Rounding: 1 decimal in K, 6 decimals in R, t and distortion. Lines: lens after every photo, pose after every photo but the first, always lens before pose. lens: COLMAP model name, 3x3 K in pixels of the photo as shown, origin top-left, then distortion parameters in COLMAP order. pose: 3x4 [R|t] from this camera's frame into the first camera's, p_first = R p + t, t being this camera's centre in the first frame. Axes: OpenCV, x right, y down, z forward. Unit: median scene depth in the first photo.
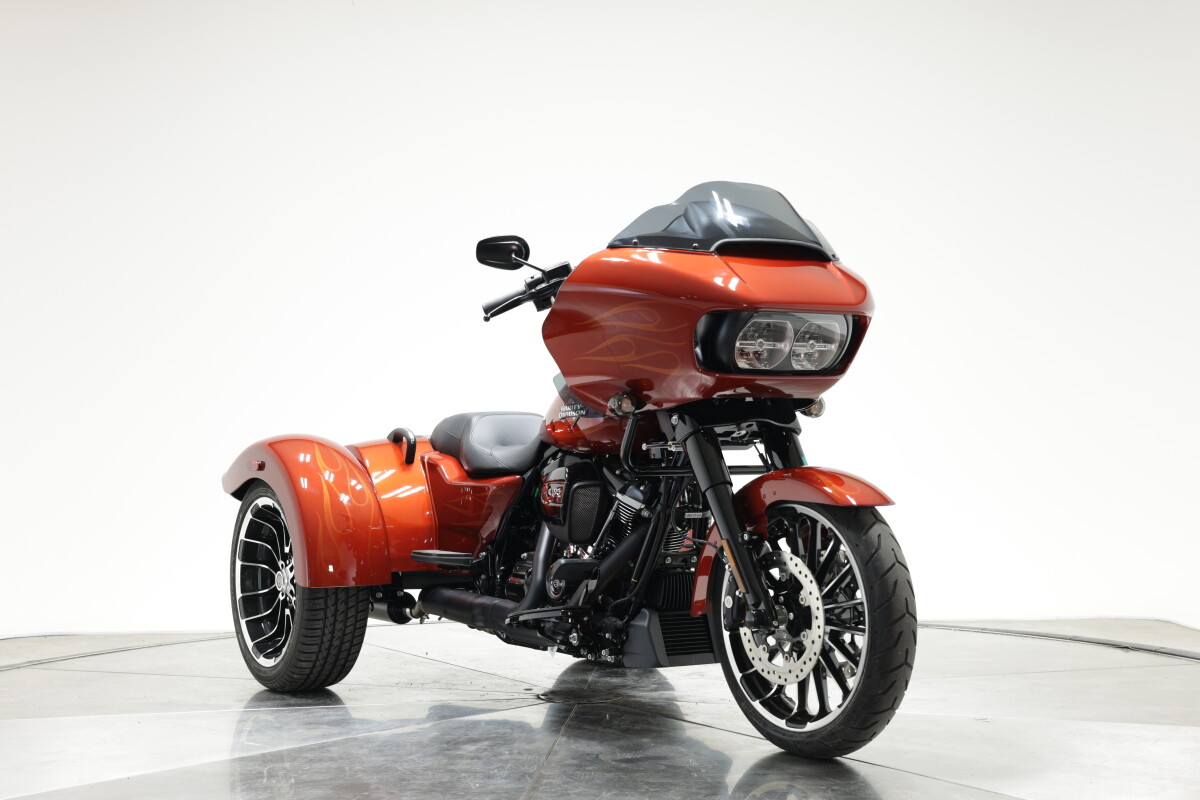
lens RADIAL K [[1652.0, 0, 600.0], [0, 1652.0, 400.0], [0, 0, 1]] dist [0.003378, -0.043312]
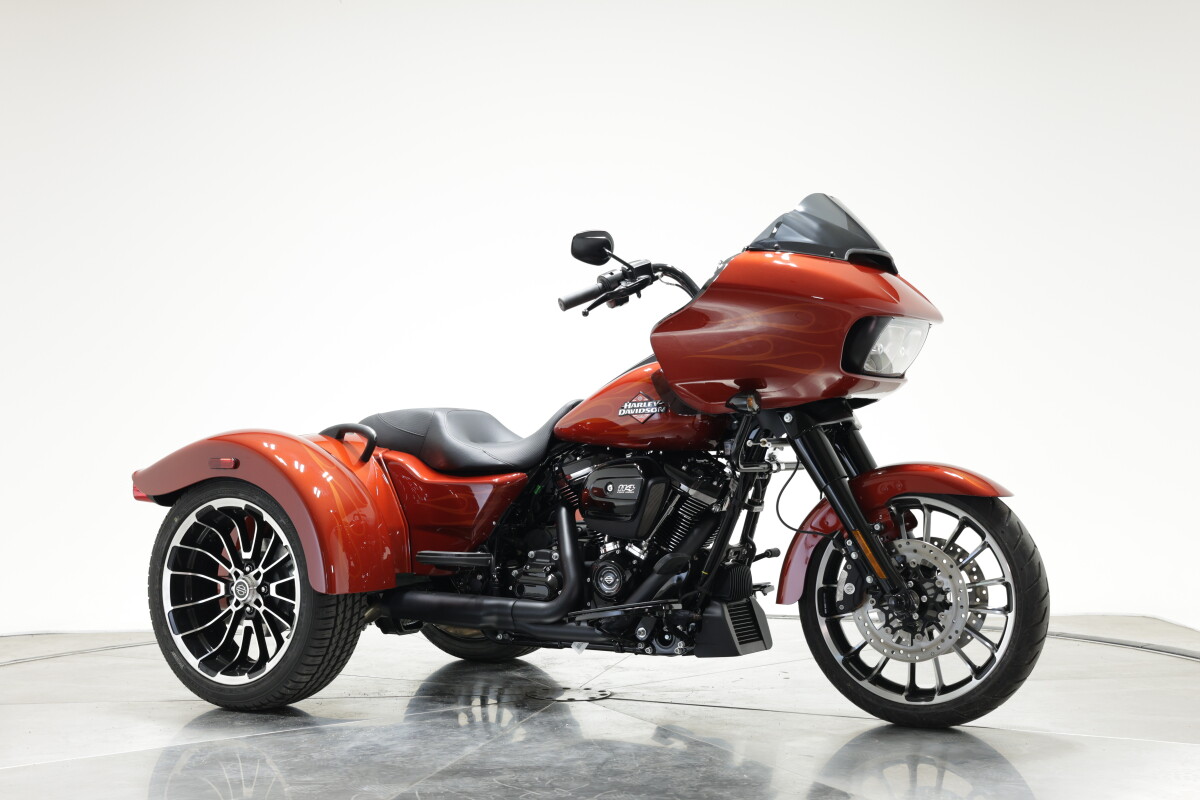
lens RADIAL K [[1652.0, 0, 600.0], [0, 1652.0, 400.0], [0, 0, 1]] dist [0.003378, -0.043312]
pose [[0.892383, 0.009581, 0.451177, -0.469620], [-0.012301, 0.999920, 0.003097, -0.000778], [-0.451111, -0.008314, 0.892429, 0.104073]]
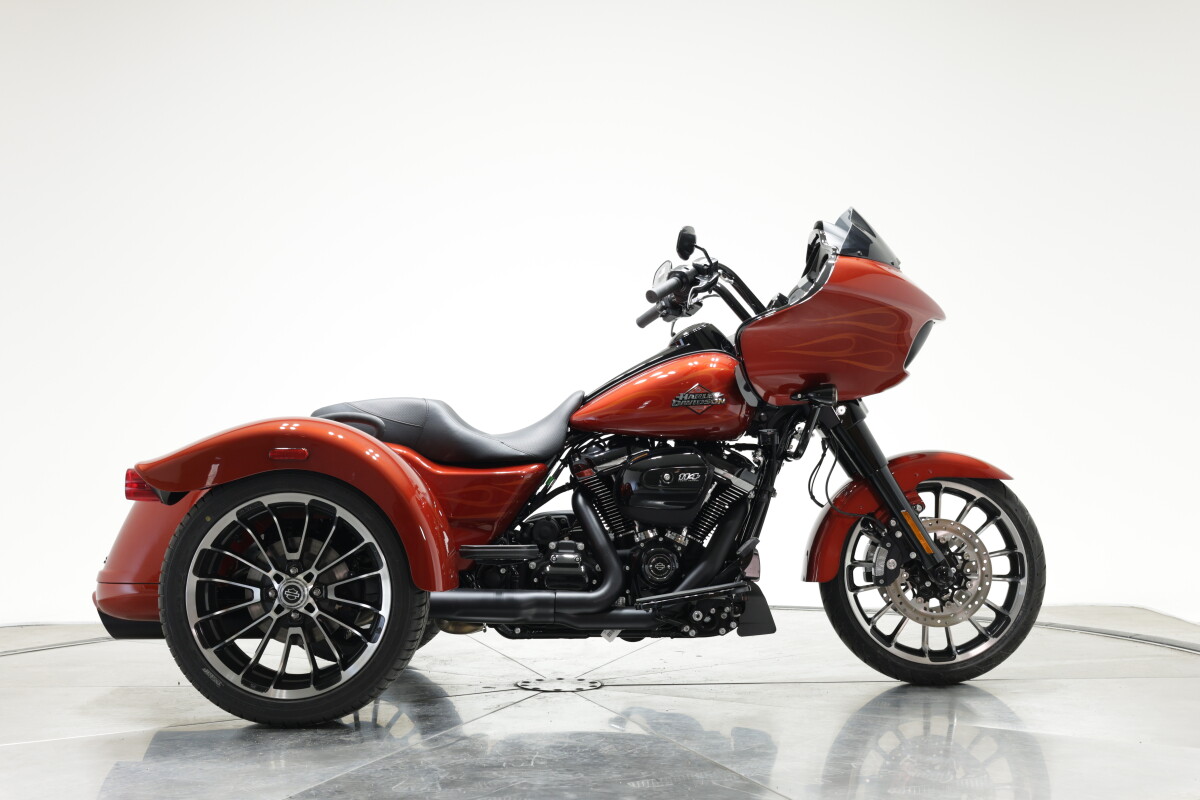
lens RADIAL K [[1652.0, 0, 600.0], [0, 1652.0, 400.0], [0, 0, 1]] dist [0.003378, -0.043312]
pose [[0.536128, 0.022439, 0.843838, -0.887622], [-0.023534, 0.999655, -0.011630, 0.019872], [-0.843809, -0.013624, 0.536471, 0.464665]]
